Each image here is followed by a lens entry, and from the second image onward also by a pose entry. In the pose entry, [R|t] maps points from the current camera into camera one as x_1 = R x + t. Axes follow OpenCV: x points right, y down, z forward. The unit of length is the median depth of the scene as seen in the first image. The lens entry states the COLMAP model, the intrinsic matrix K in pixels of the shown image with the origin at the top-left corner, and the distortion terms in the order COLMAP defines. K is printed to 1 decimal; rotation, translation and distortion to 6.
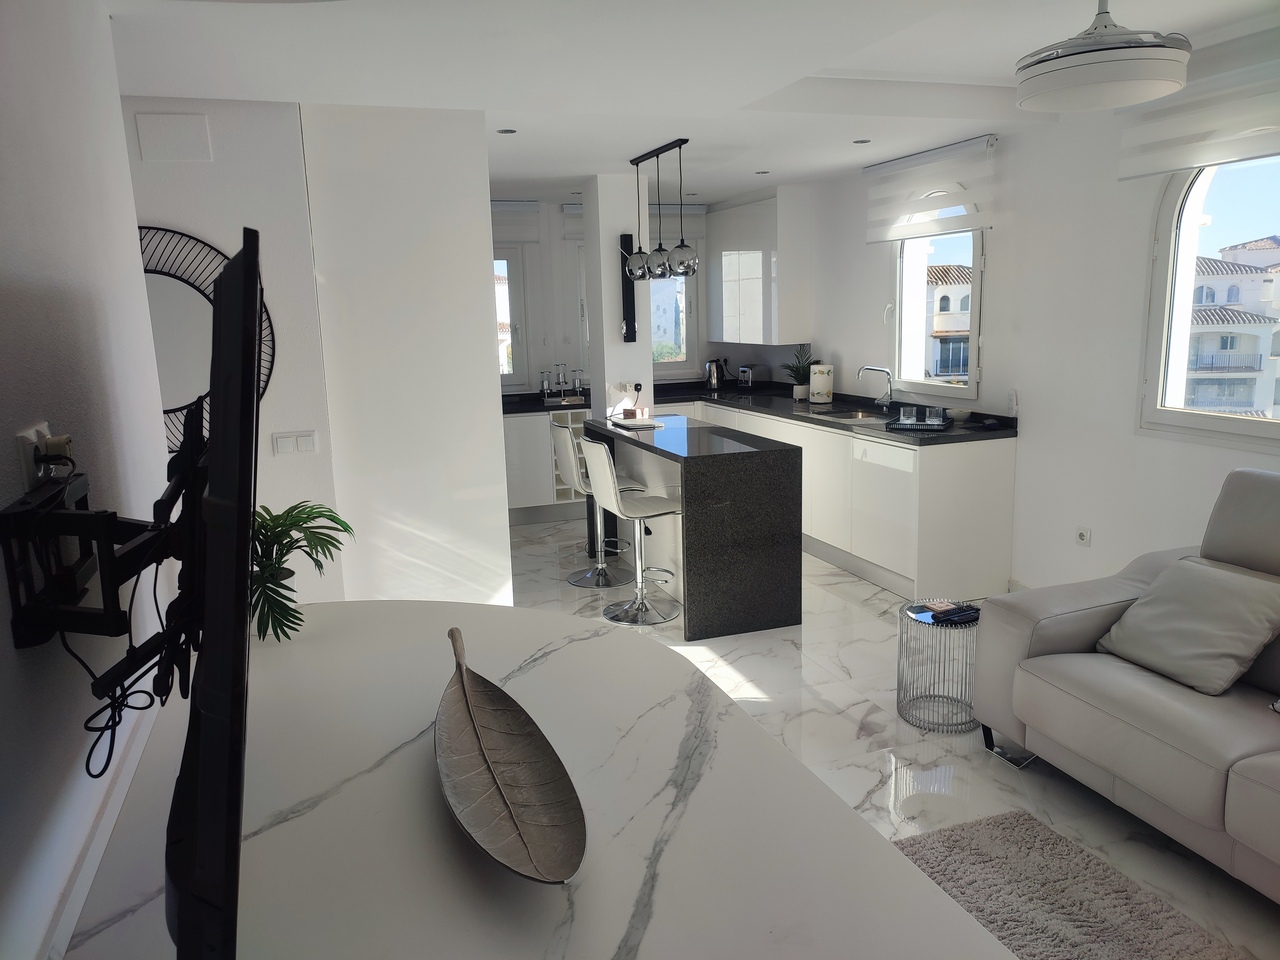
lens RADIAL K [[919.8, 0, 632.3], [0, 919.8, 476.6], [0, 0, 1]] dist [0.027797, -0.029798]
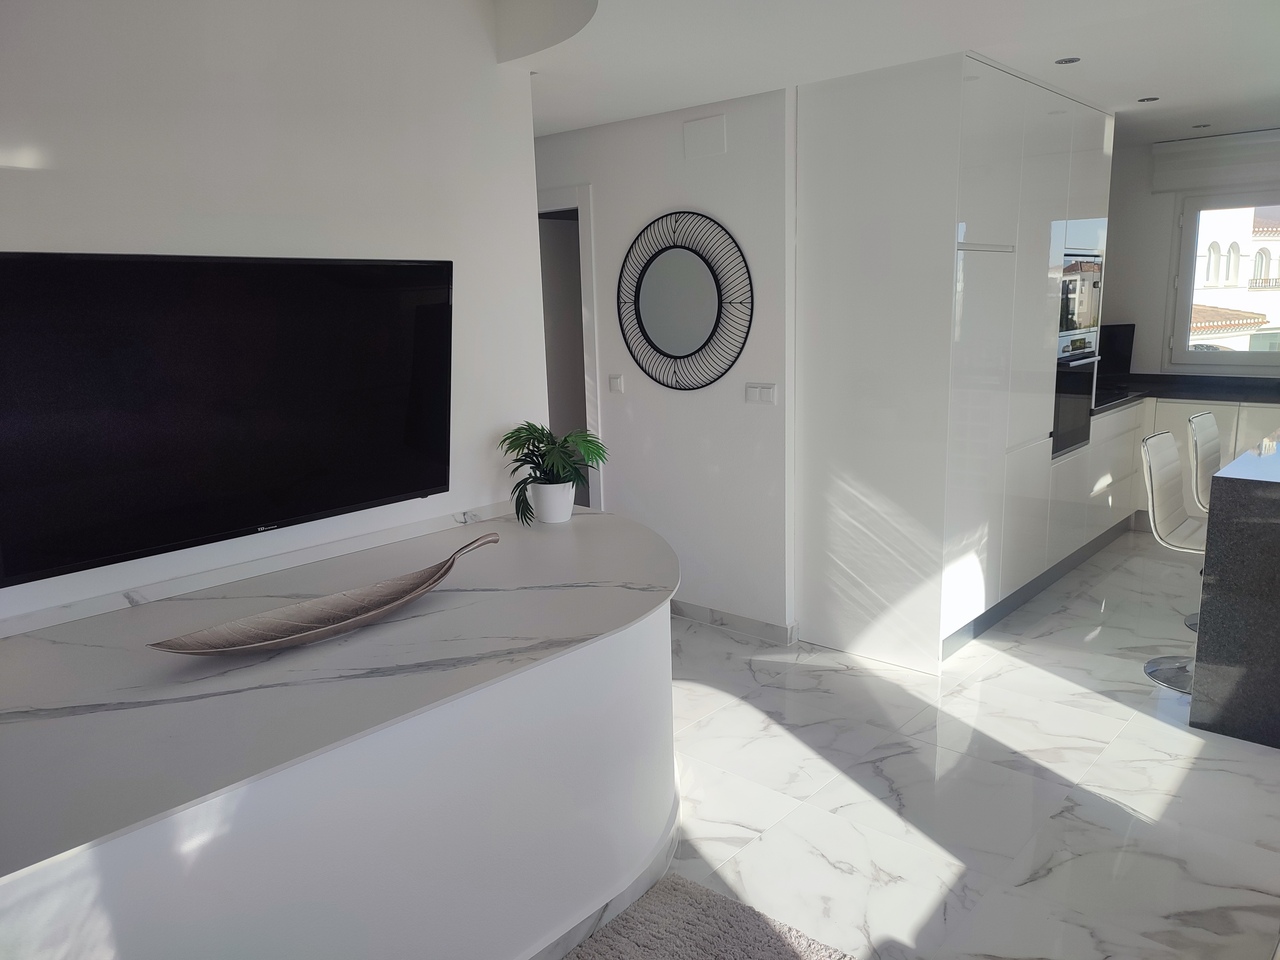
lens RADIAL K [[919.8, 0, 644.3], [0, 919.8, 478.4], [0, 0, 1]] dist [0.027797, -0.029798]
pose [[0.484768, 0.183095, -0.855264, 0.405773], [-0.143558, 0.981238, 0.128694, -0.043177], [0.862781, 0.060393, 0.501958, 0.222590]]
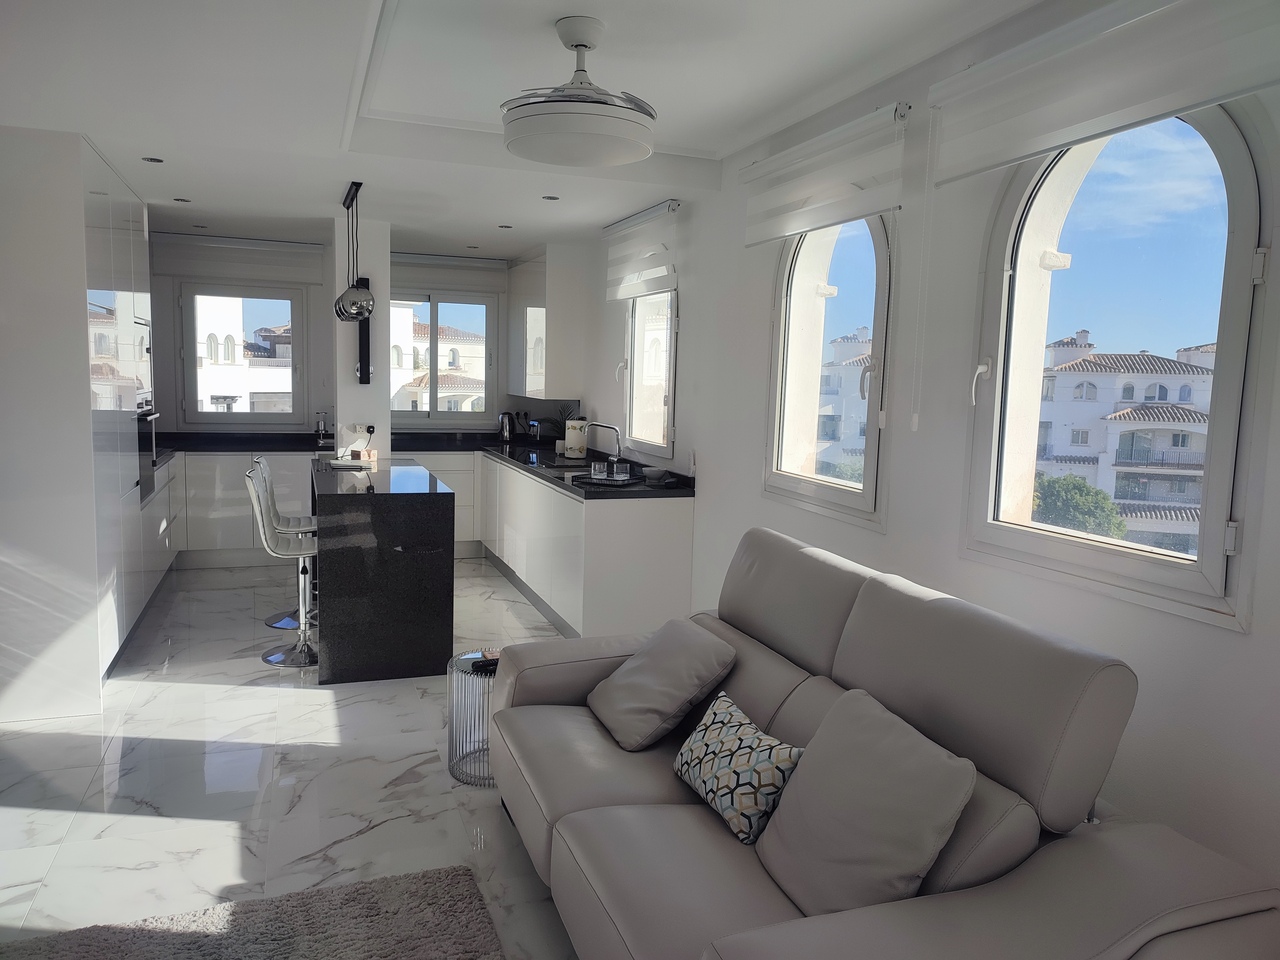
lens RADIAL K [[919.8, 0, 632.3], [0, 919.8, 478.4], [0, 0, 1]] dist [0.027797, -0.029798]
pose [[0.998113, 0.057386, 0.021849, 0.325792], [-0.055776, 0.996107, -0.068261, 0.008821], [-0.025682, 0.066913, 0.997428, 0.004931]]
